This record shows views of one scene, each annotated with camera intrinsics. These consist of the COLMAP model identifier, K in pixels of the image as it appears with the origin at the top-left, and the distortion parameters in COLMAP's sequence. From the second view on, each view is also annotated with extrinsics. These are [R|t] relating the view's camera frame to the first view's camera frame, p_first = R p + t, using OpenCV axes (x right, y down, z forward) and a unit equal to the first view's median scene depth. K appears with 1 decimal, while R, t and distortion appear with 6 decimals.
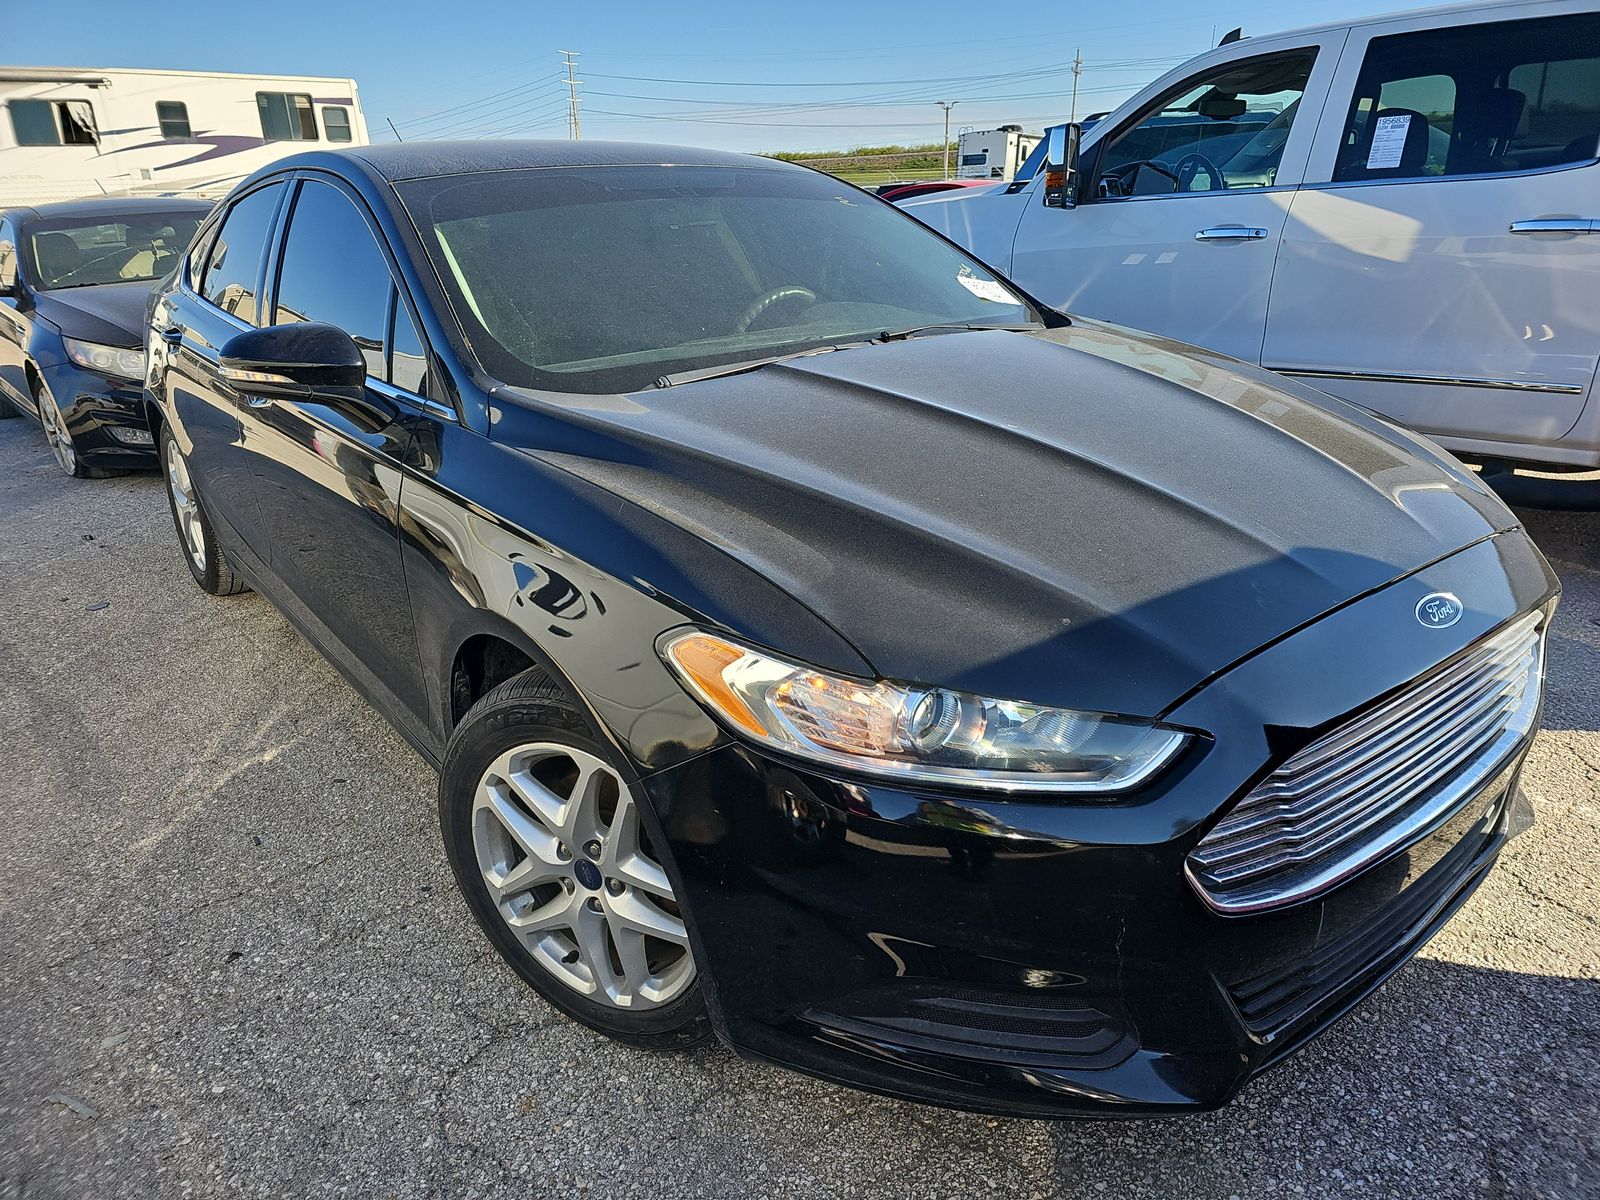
lens RADIAL K [[1074.0, 0, 799.9], [0, 1074.0, 576.2], [0, 0, 1]] dist [0.056074, -0.058804]
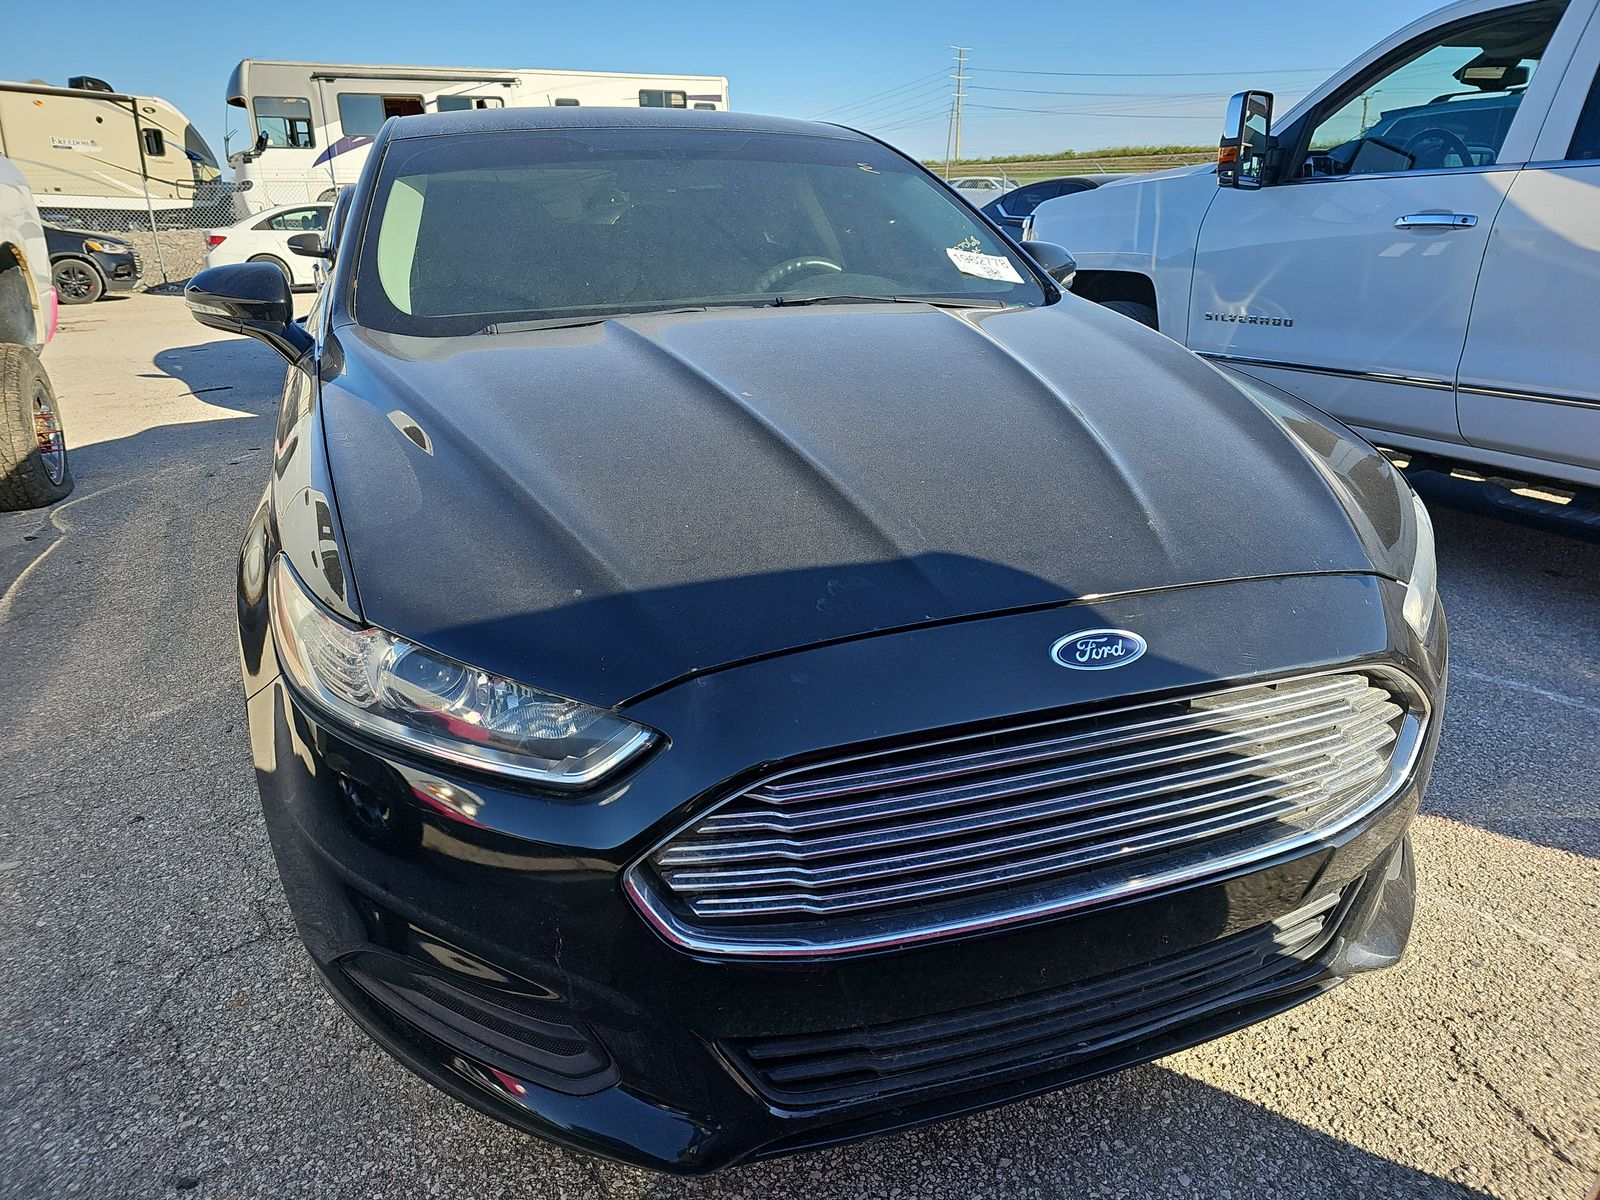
lens RADIAL K [[1074.0, 0, 799.9], [0, 1074.0, 576.2], [0, 0, 1]] dist [0.056074, -0.058804]
pose [[0.946113, 0.122285, -0.299861, 0.332654], [-0.121449, 0.992365, 0.021500, -0.006687], [0.300201, 0.016076, 0.953741, 0.095693]]
